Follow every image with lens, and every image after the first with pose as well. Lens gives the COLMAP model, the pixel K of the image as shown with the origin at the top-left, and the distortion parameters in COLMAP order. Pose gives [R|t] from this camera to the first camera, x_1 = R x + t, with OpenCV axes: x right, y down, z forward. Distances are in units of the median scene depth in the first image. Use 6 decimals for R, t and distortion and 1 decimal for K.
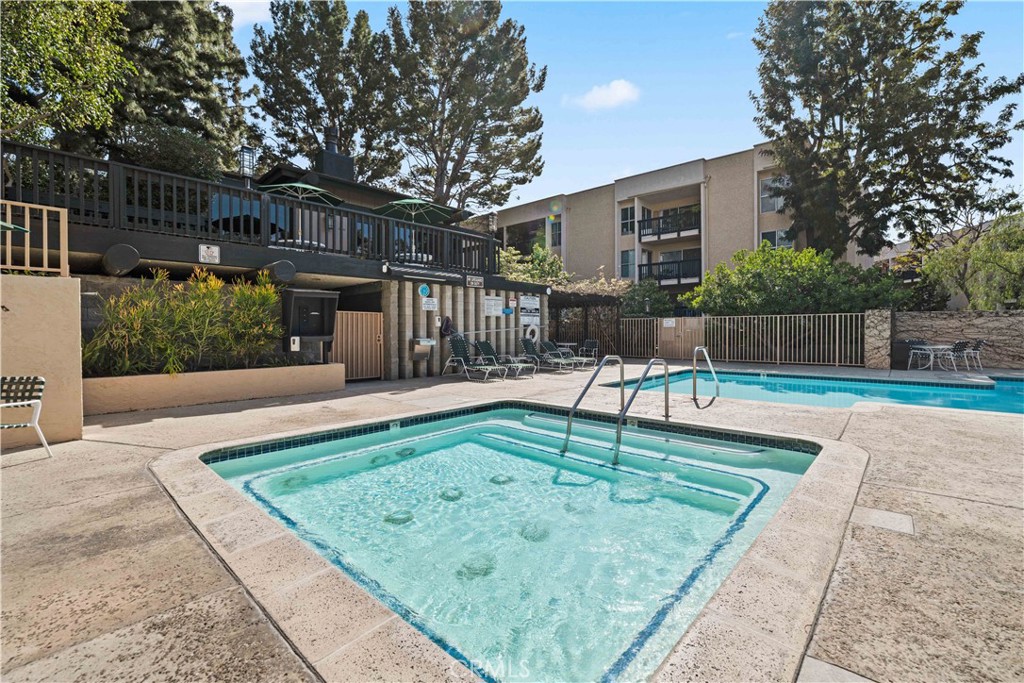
lens RADIAL K [[415.1, 0, 517.4], [0, 415.1, 327.8], [0, 0, 1]] dist [-0.015453, 0.000345]
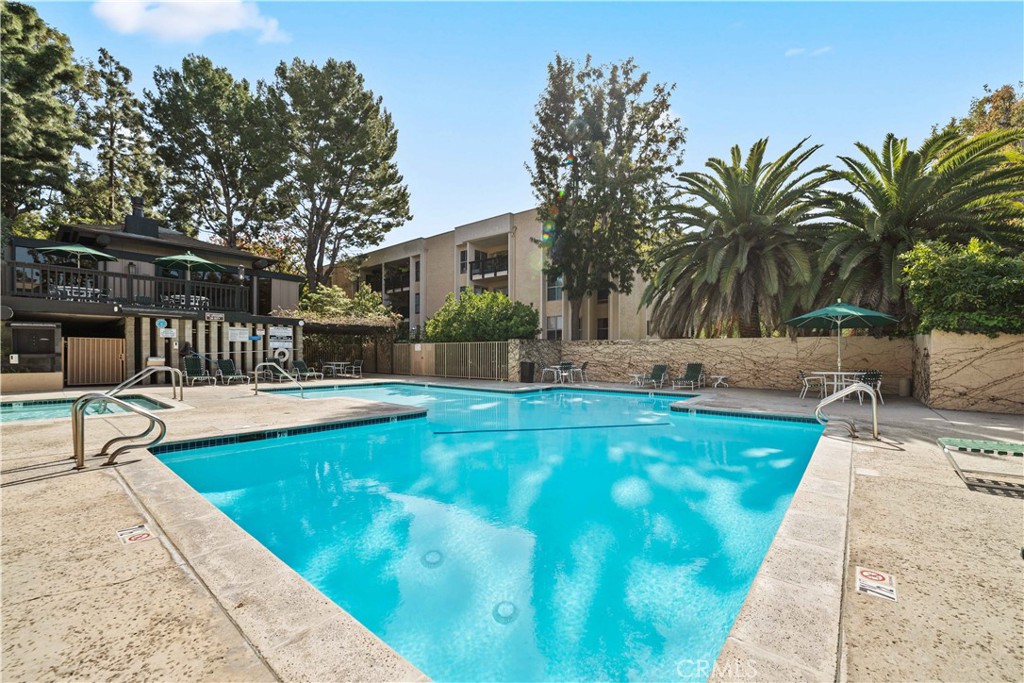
lens RADIAL K [[408.0, 0, 512.0], [0, 408.0, 341.5], [0, 0, 1]] dist [-0.014832, 0.000026]
pose [[0.999587, 0.007485, 0.027738, 0.739234], [-0.006776, 0.999650, -0.025573, -0.000211], [-0.027920, 0.025374, 0.999288, -0.332817]]
